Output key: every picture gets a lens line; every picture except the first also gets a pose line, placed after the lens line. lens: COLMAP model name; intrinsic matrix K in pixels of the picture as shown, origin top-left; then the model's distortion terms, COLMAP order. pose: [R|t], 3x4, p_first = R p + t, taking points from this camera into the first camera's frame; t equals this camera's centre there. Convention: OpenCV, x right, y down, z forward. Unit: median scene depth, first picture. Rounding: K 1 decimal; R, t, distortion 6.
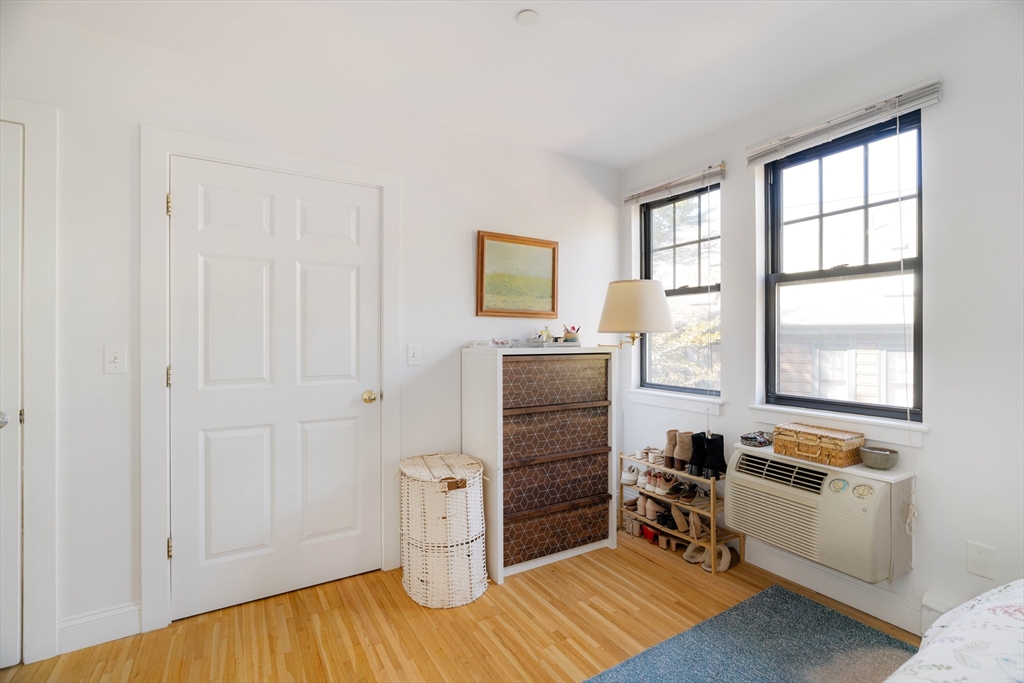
lens RADIAL K [[461.0, 0, 512.0], [0, 461.0, 341.5], [0, 0, 1]] dist [-0.010199, 0.000290]
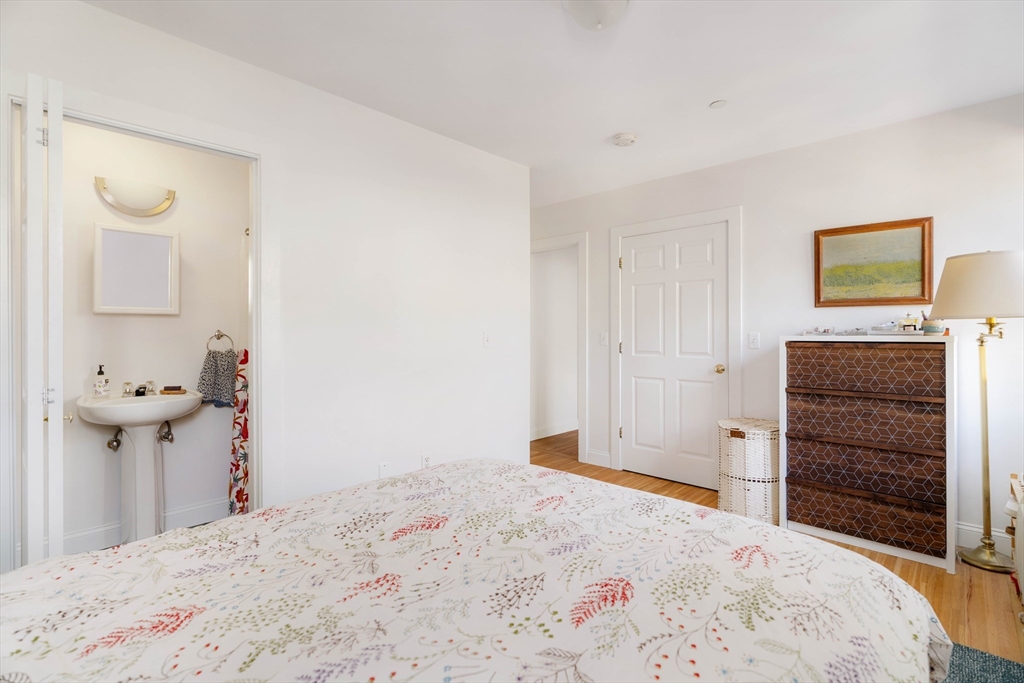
lens RADIAL K [[461.0, 0, 512.0], [0, 461.0, 341.5], [0, 0, 1]] dist [-0.010199, 0.000290]
pose [[0.264292, 0.017336, -0.964287, 0.852275], [-0.003230, 0.999849, 0.017090, 0.011411], [0.964437, -0.001402, 0.264308, -0.002999]]
